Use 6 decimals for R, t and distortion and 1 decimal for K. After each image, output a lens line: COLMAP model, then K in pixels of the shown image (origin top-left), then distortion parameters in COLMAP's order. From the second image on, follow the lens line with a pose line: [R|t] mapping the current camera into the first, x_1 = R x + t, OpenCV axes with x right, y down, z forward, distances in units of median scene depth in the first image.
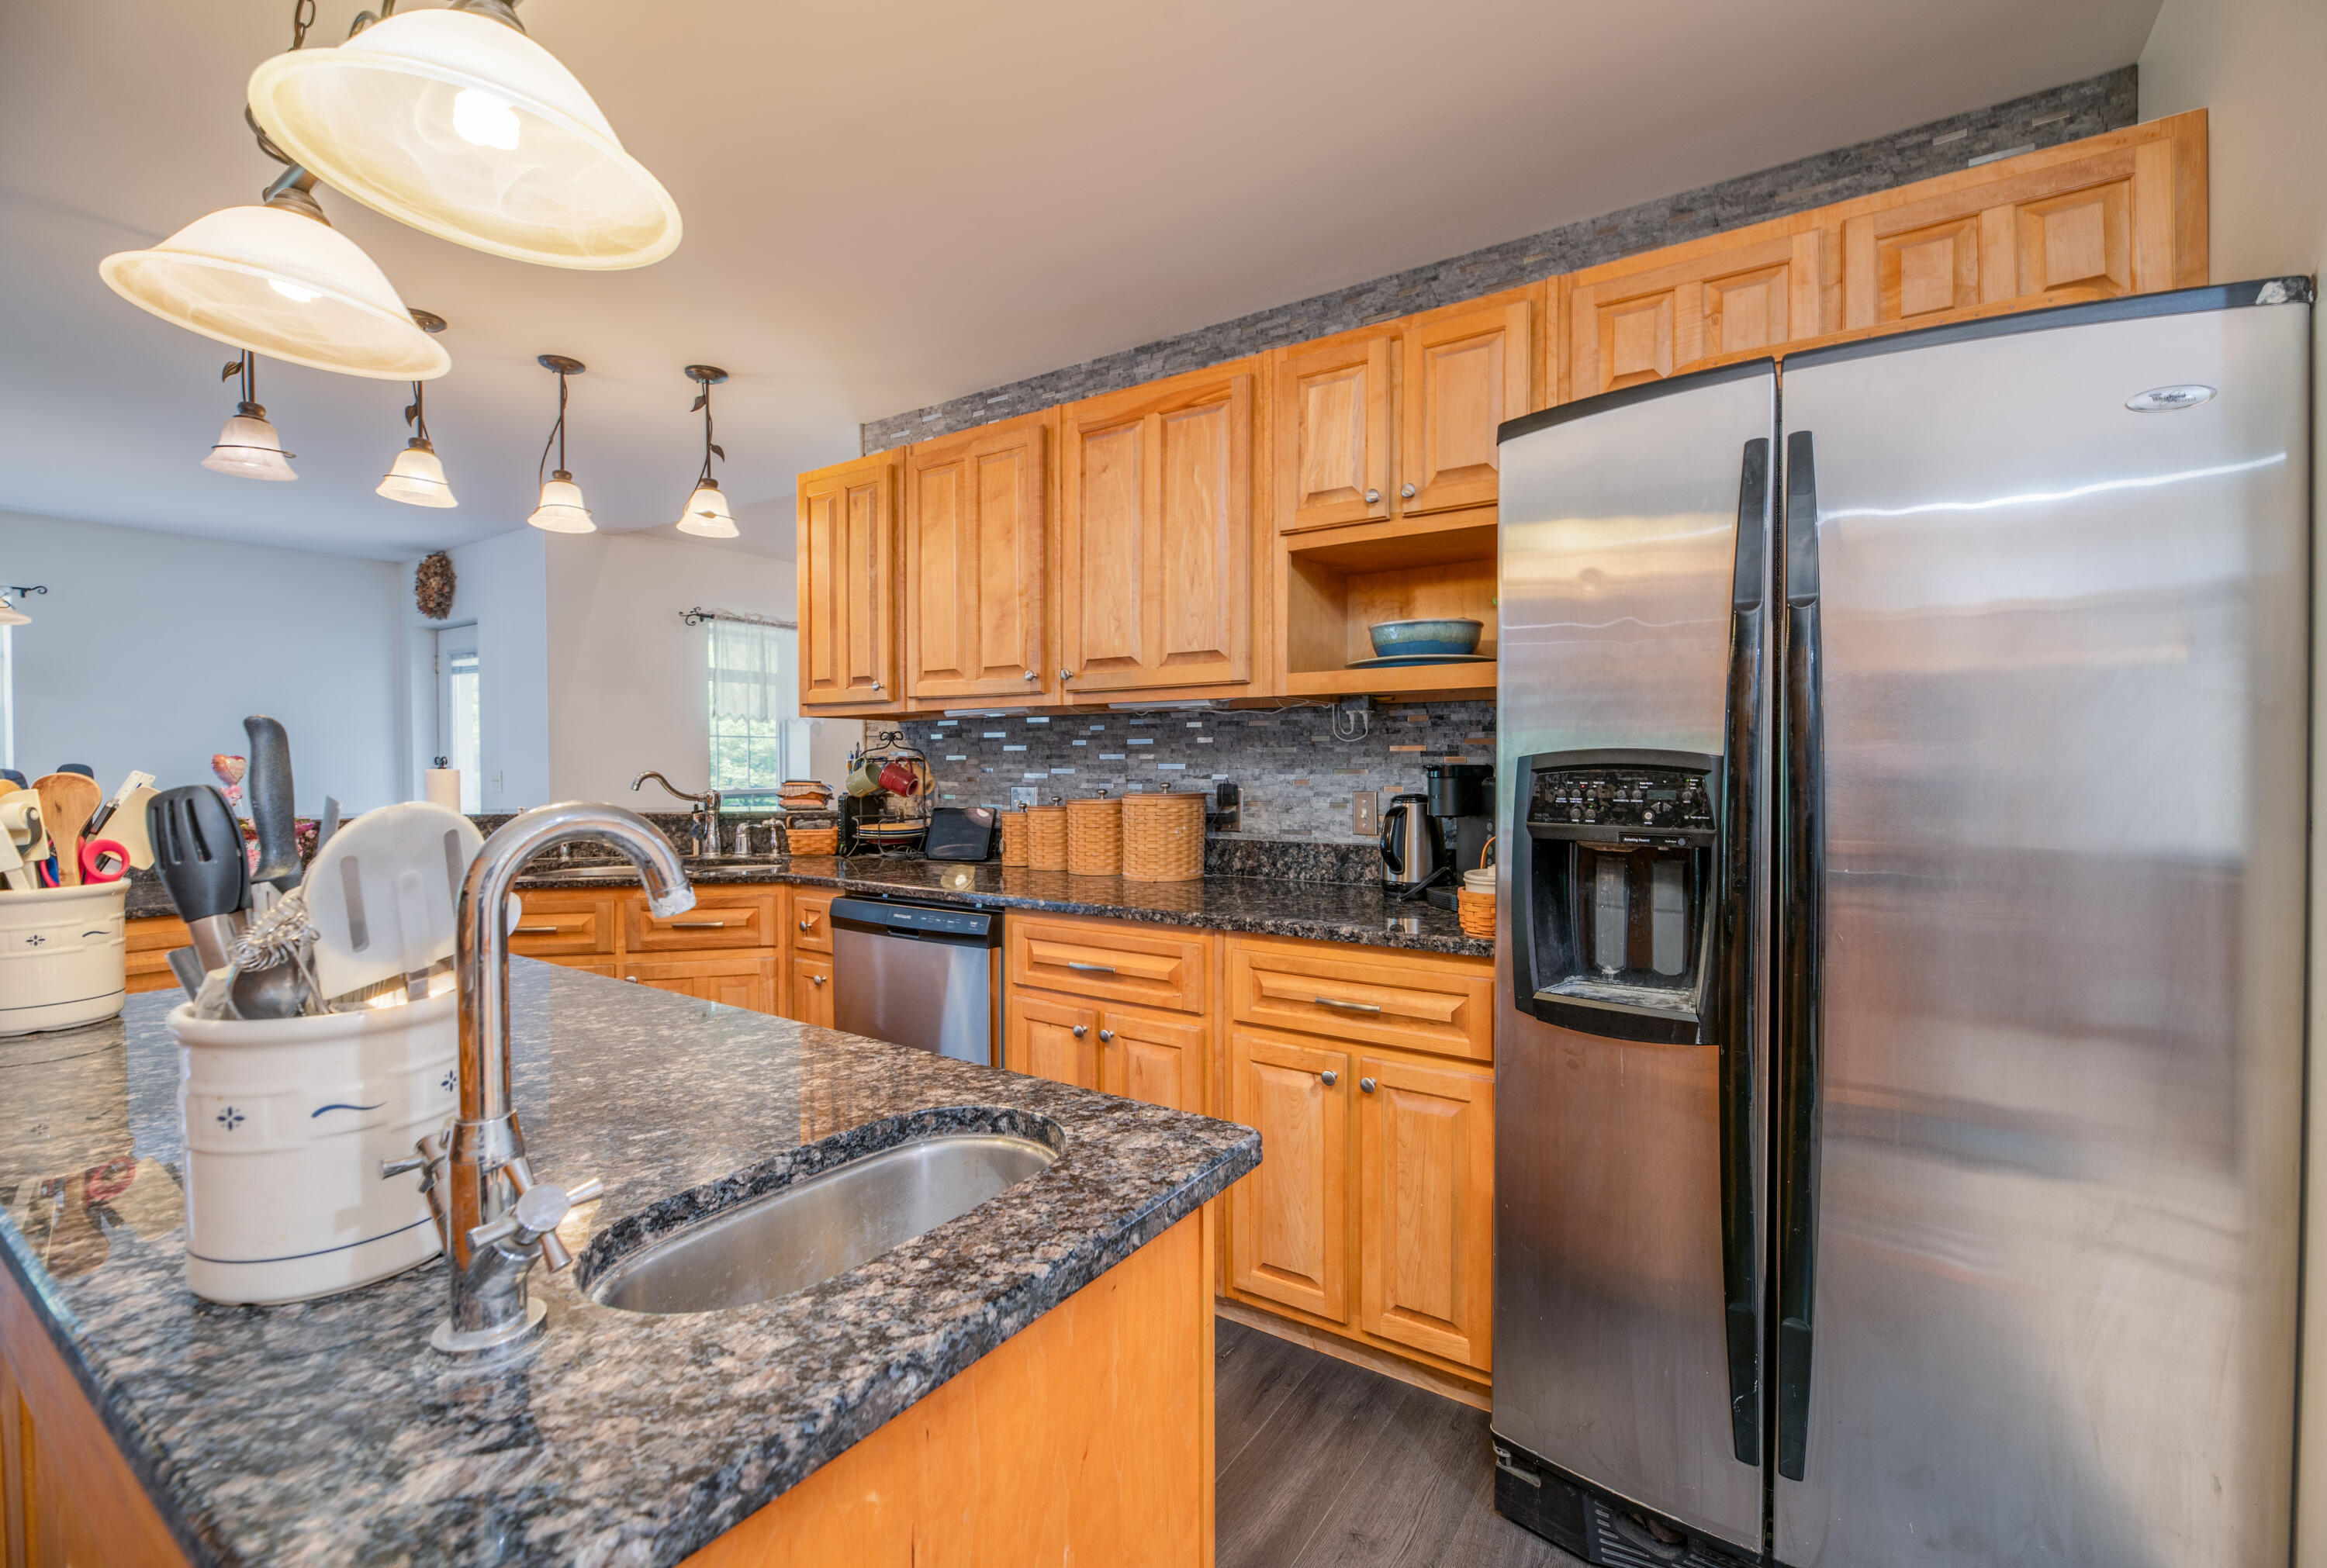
lens RADIAL K [[987.4, 0, 1163.5], [0, 987.4, 784.0], [0, 0, 1]] dist [-0.000218, 0.000005]
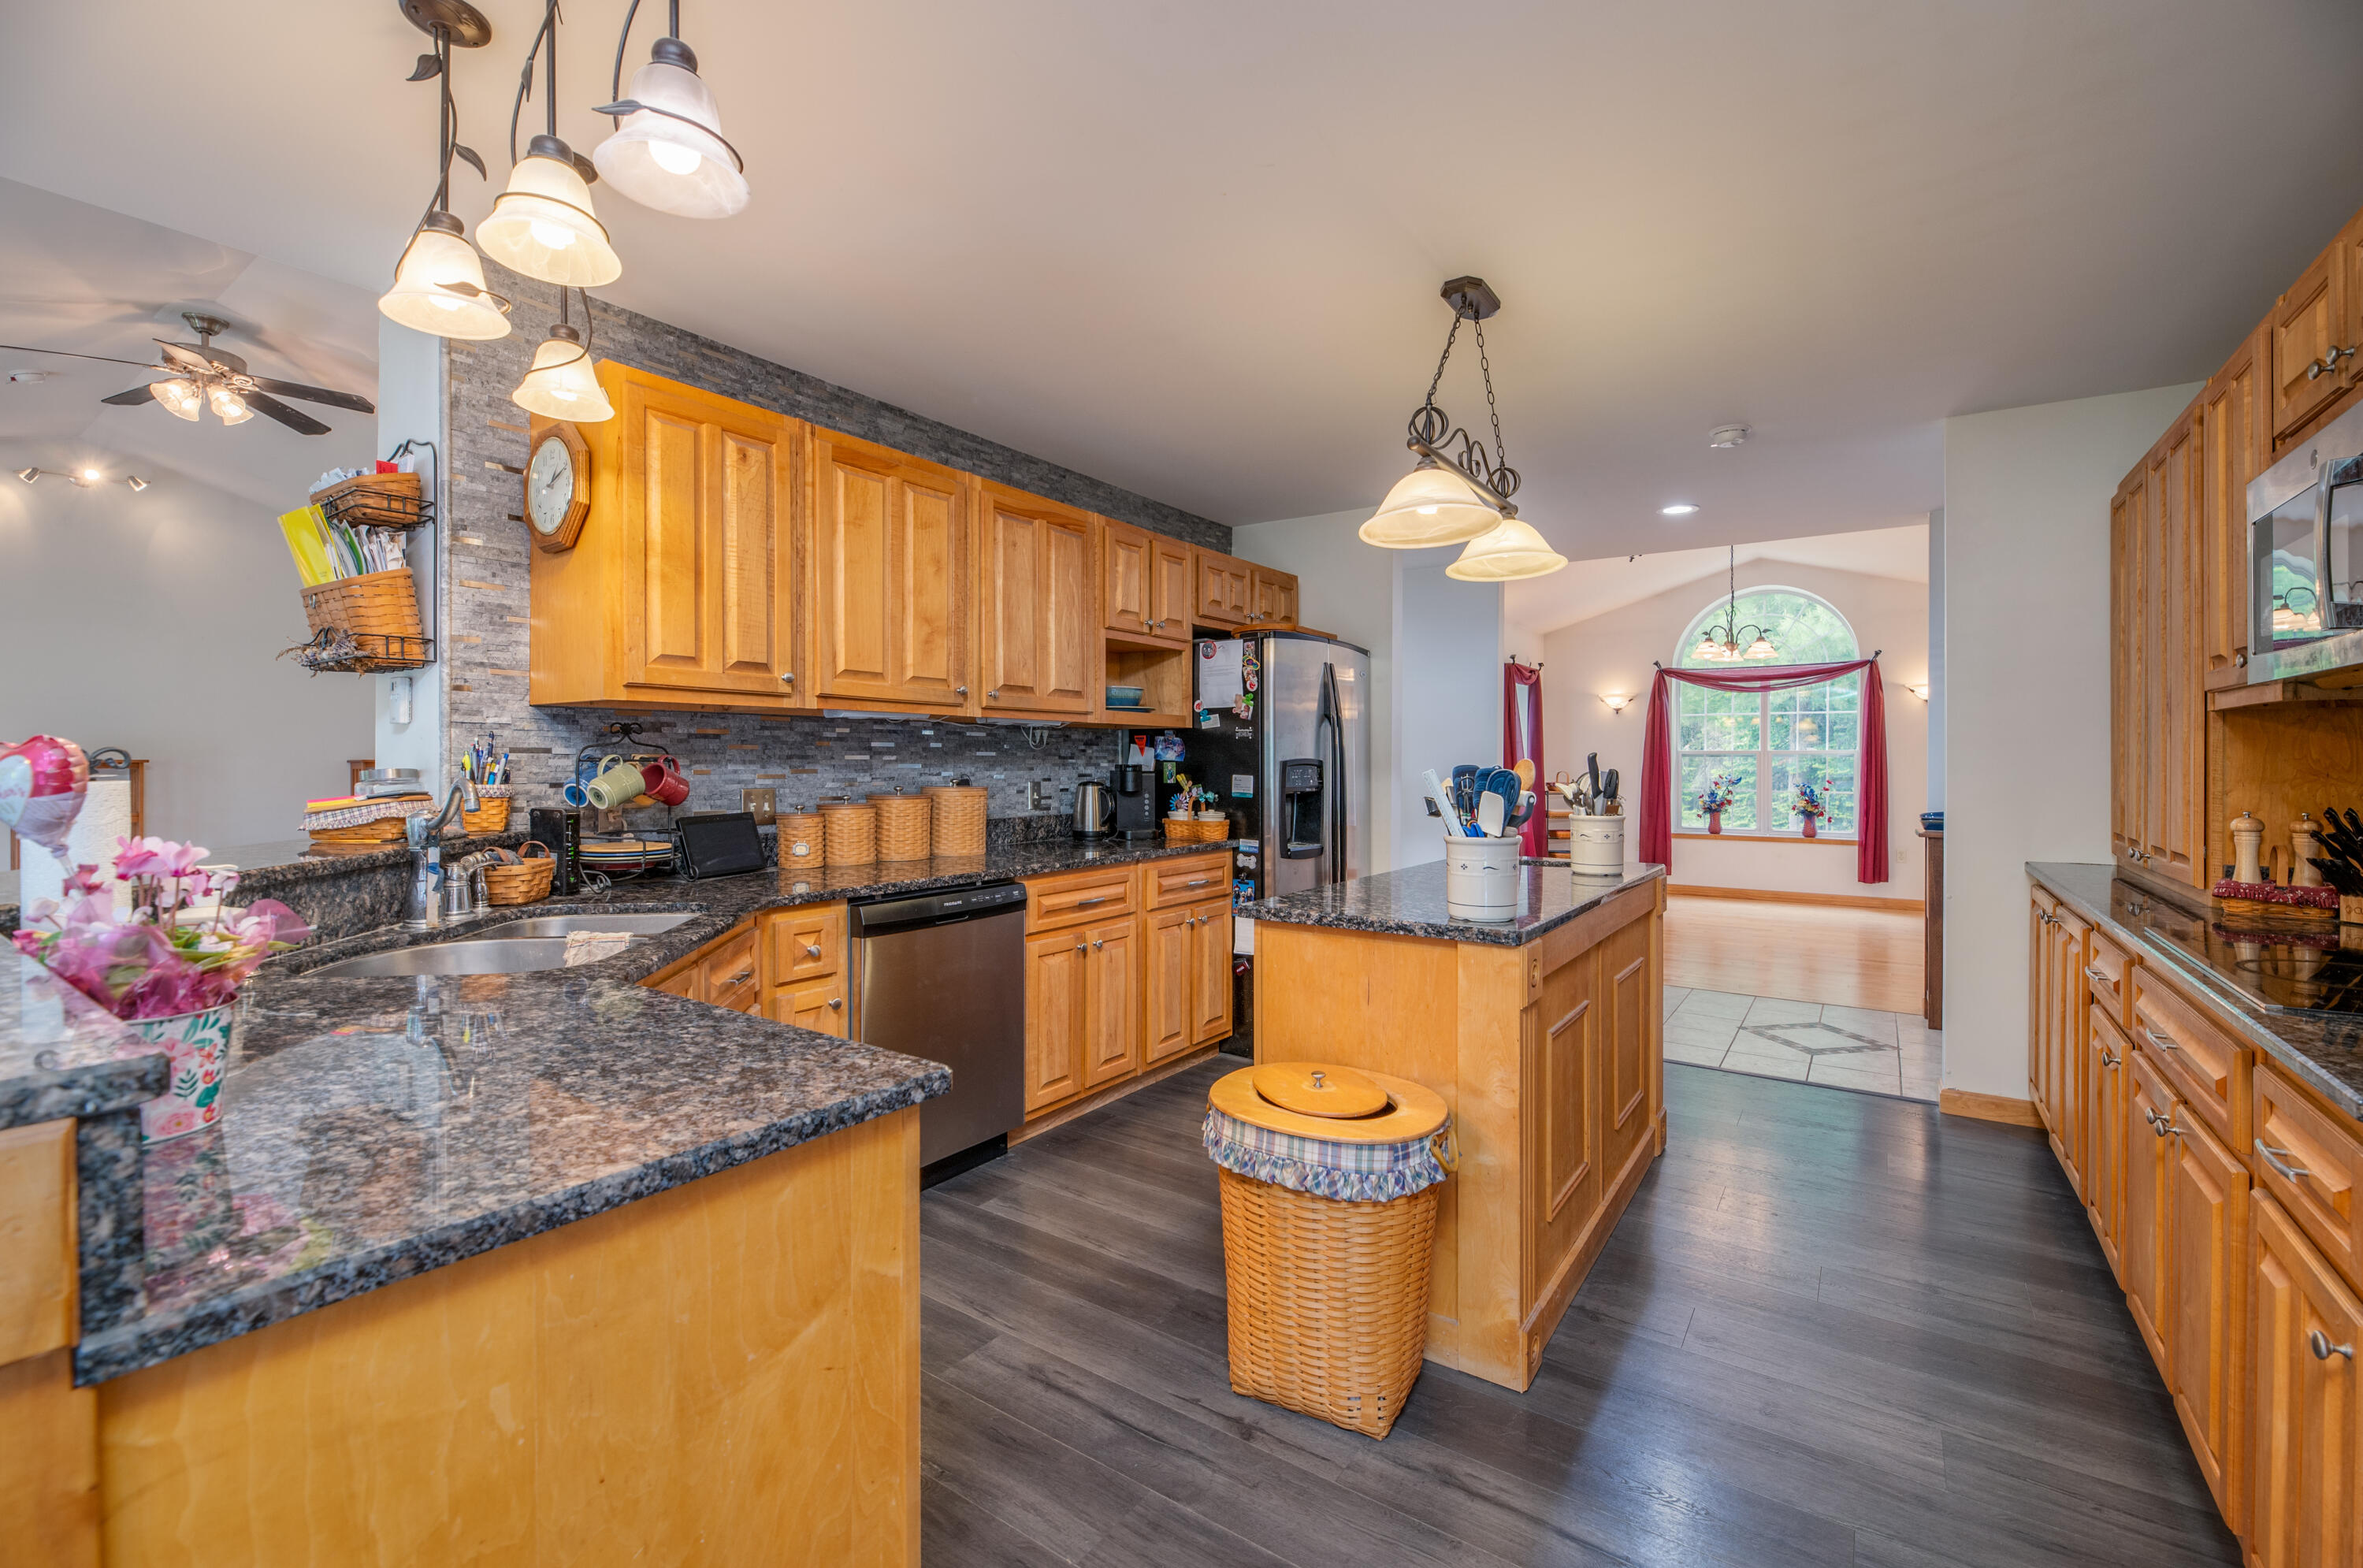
lens RADIAL K [[1017.1, 0, 1181.5], [0, 1017.1, 784.0], [0, 0, 1]] dist [-0.000343, -0.000161]
pose [[0.015465, -0.020435, 0.999672, -1.251132], [0.020187, 0.999594, 0.020121, -0.014518], [-0.999677, 0.019869, 0.015871, 0.658489]]
